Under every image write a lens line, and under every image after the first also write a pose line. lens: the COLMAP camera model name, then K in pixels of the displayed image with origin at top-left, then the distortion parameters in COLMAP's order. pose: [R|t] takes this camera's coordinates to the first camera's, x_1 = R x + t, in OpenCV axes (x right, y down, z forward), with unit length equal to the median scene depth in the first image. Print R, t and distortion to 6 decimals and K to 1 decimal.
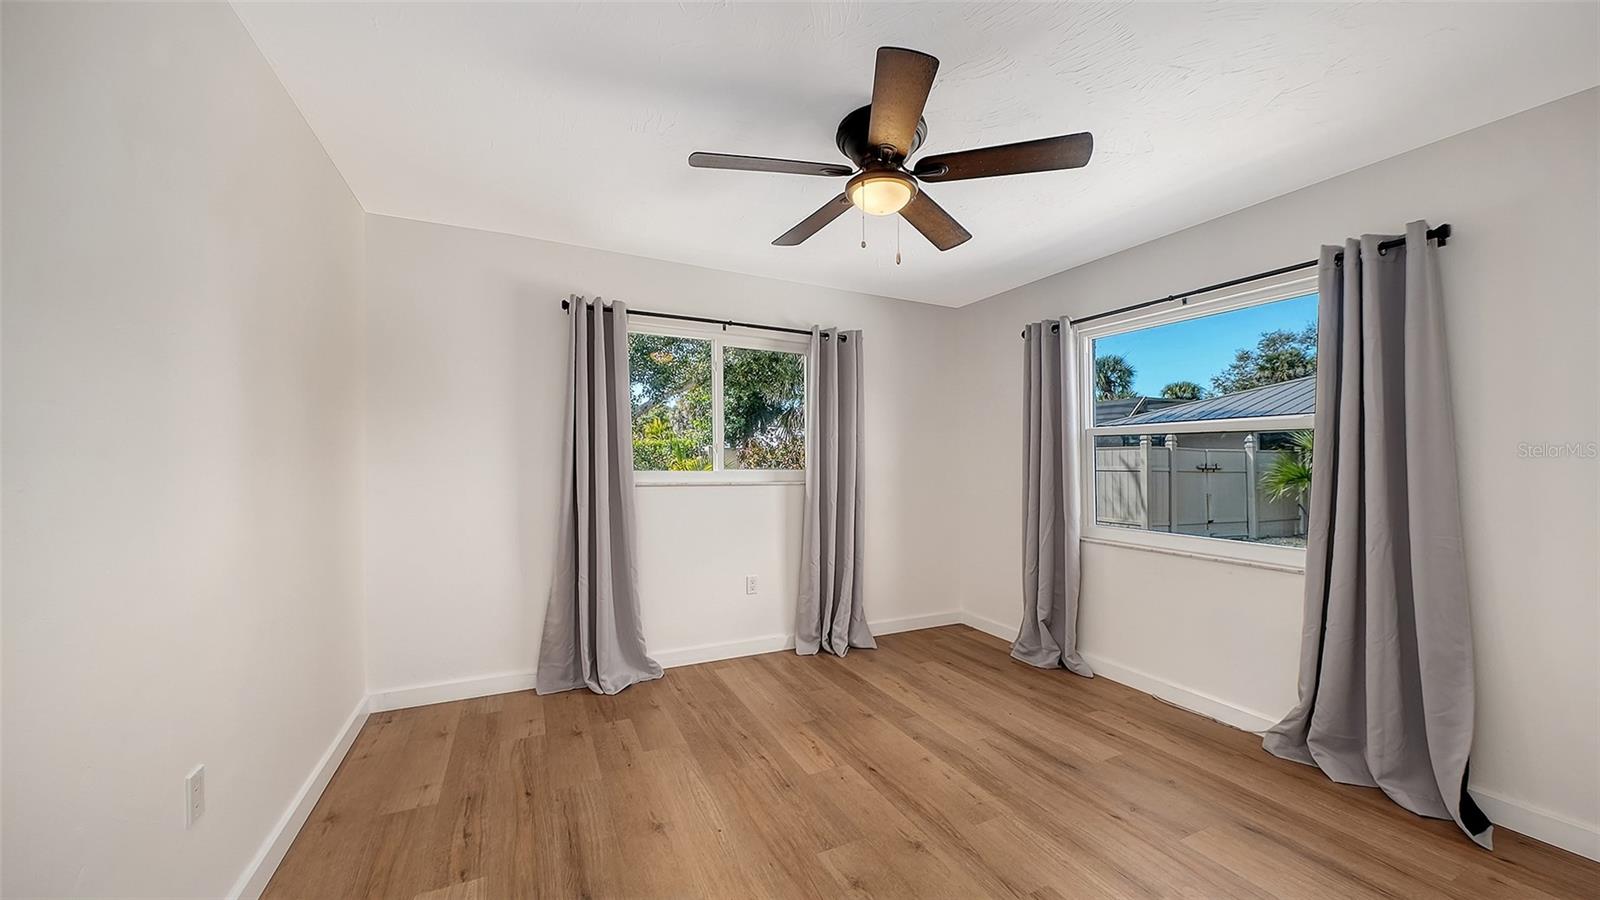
lens RADIAL K [[582.1, 0, 817.1], [0, 582.1, 454.1], [0, 0, 1]] dist [0.000628, -0.000061]
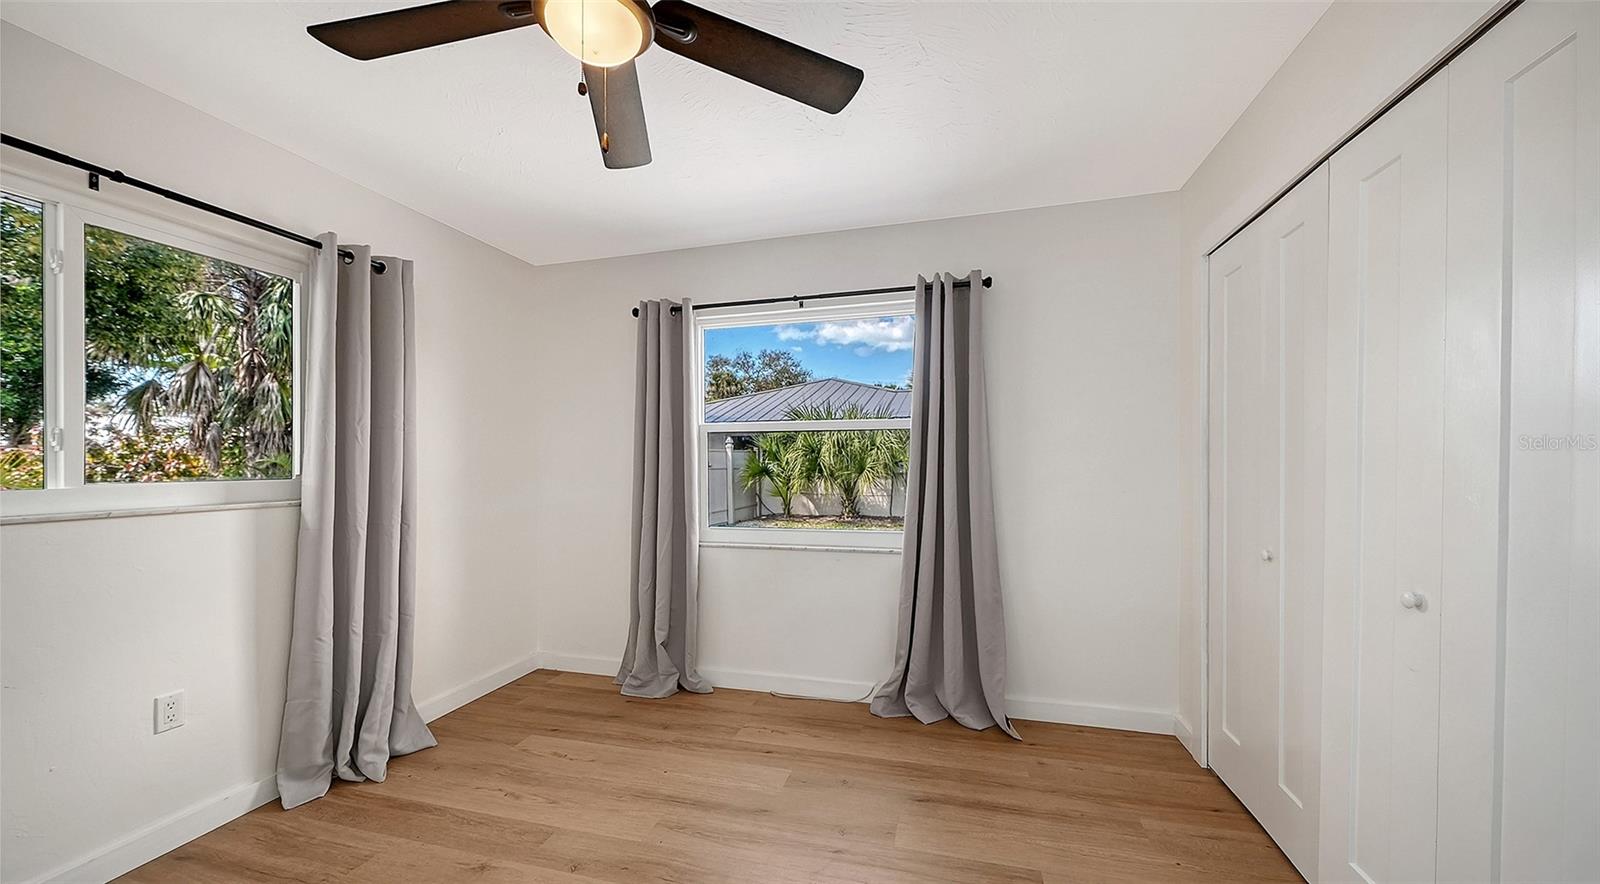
lens RADIAL K [[582.1, 0, 799.2], [0, 582.1, 447.6], [0, 0, 1]] dist [0.000628, -0.000061]
pose [[0.676548, 0.004674, 0.736384, -0.116456], [0.004829, 0.999930, -0.010783, 0.004414], [-0.736383, 0.010851, 0.676478, 0.258419]]
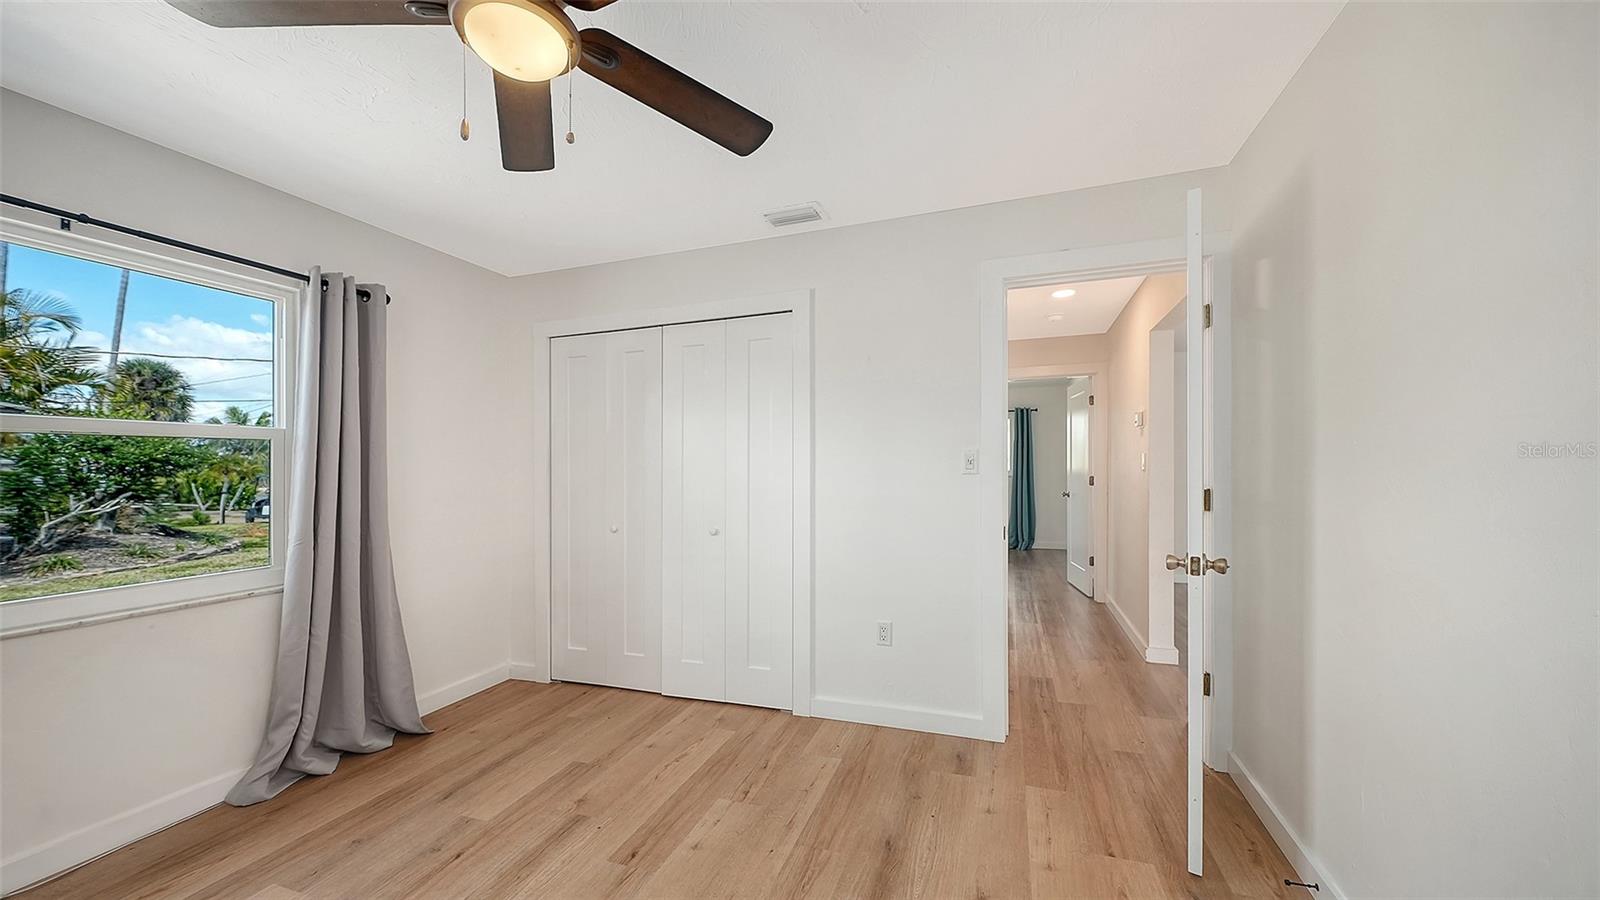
lens RADIAL K [[582.1, 0, 815.9], [0, 582.1, 463.1], [0, 0, 1]] dist [0.000628, -0.000061]
pose [[-0.698922, 0.002618, 0.715193, -0.342379], [-0.002457, 0.999979, -0.006062, -0.001592], [-0.715194, -0.005994, -0.698900, 0.764015]]
